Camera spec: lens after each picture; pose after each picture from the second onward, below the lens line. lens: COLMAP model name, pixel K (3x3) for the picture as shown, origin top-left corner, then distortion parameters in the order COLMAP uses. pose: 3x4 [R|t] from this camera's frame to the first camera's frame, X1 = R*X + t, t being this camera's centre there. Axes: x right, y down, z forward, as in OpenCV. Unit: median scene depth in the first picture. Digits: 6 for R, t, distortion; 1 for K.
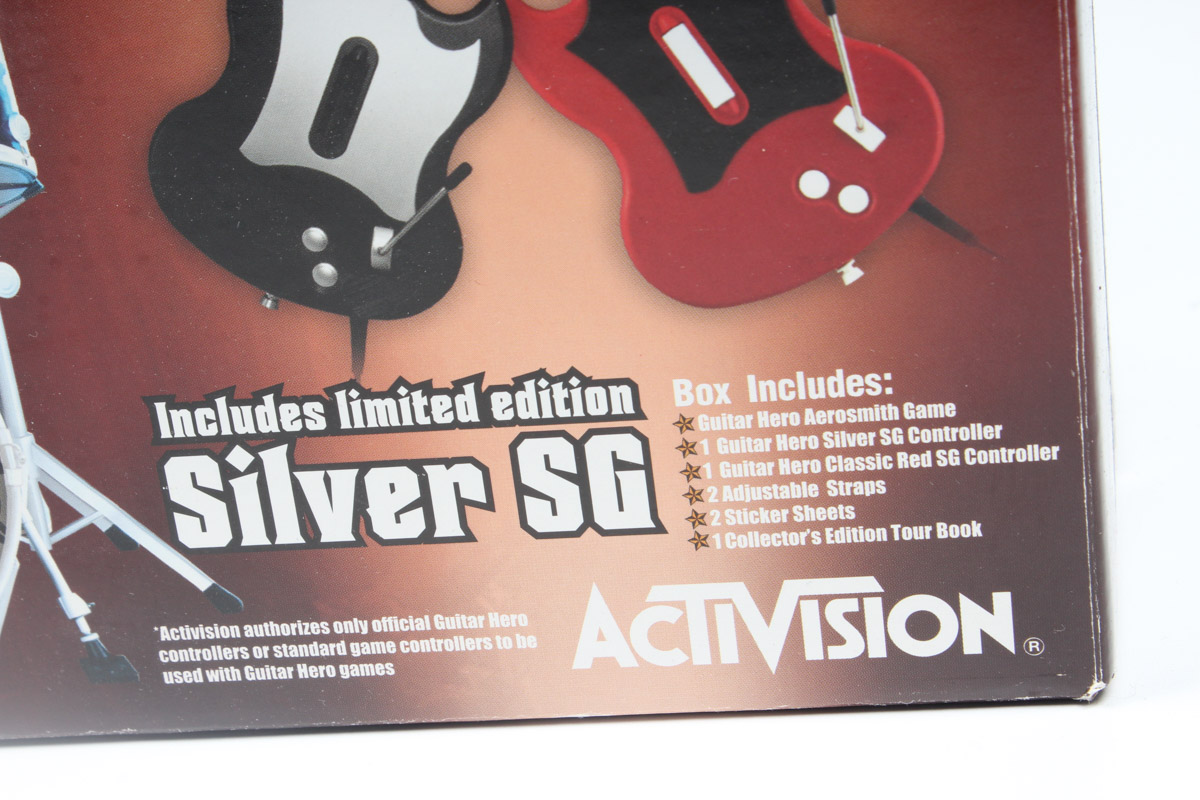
lens RADIAL K [[2785.2, 0, 593.5], [0, 2785.2, 398.5], [0, 0, 1]] dist [0.025651, 0.000000]
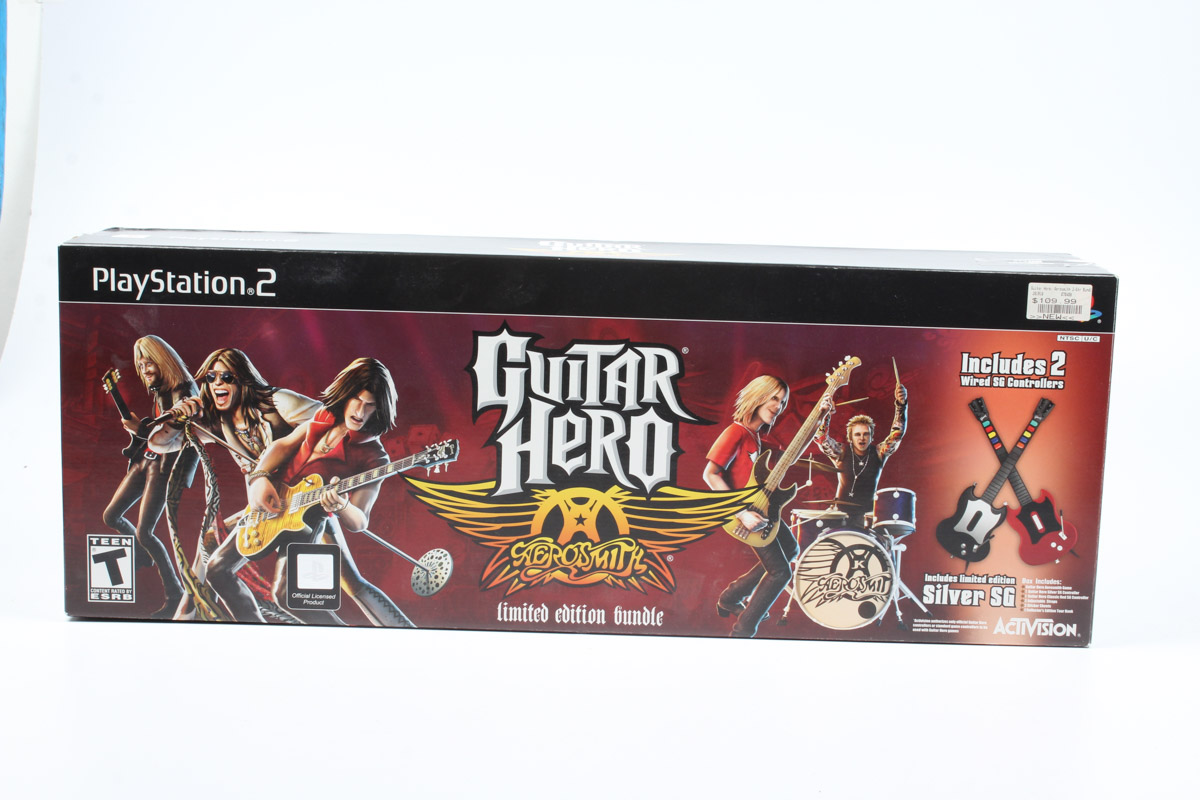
lens RADIAL K [[2005.5, 0, 603.7], [0, 2005.5, 399.5], [0, 0, 1]] dist [0.005969, 0.000000]
pose [[0.977668, 0.127772, 0.166851, -1.484089], [-0.083401, 0.964643, -0.250017, 0.711140], [-0.192897, 0.230518, 0.953757, -2.708535]]
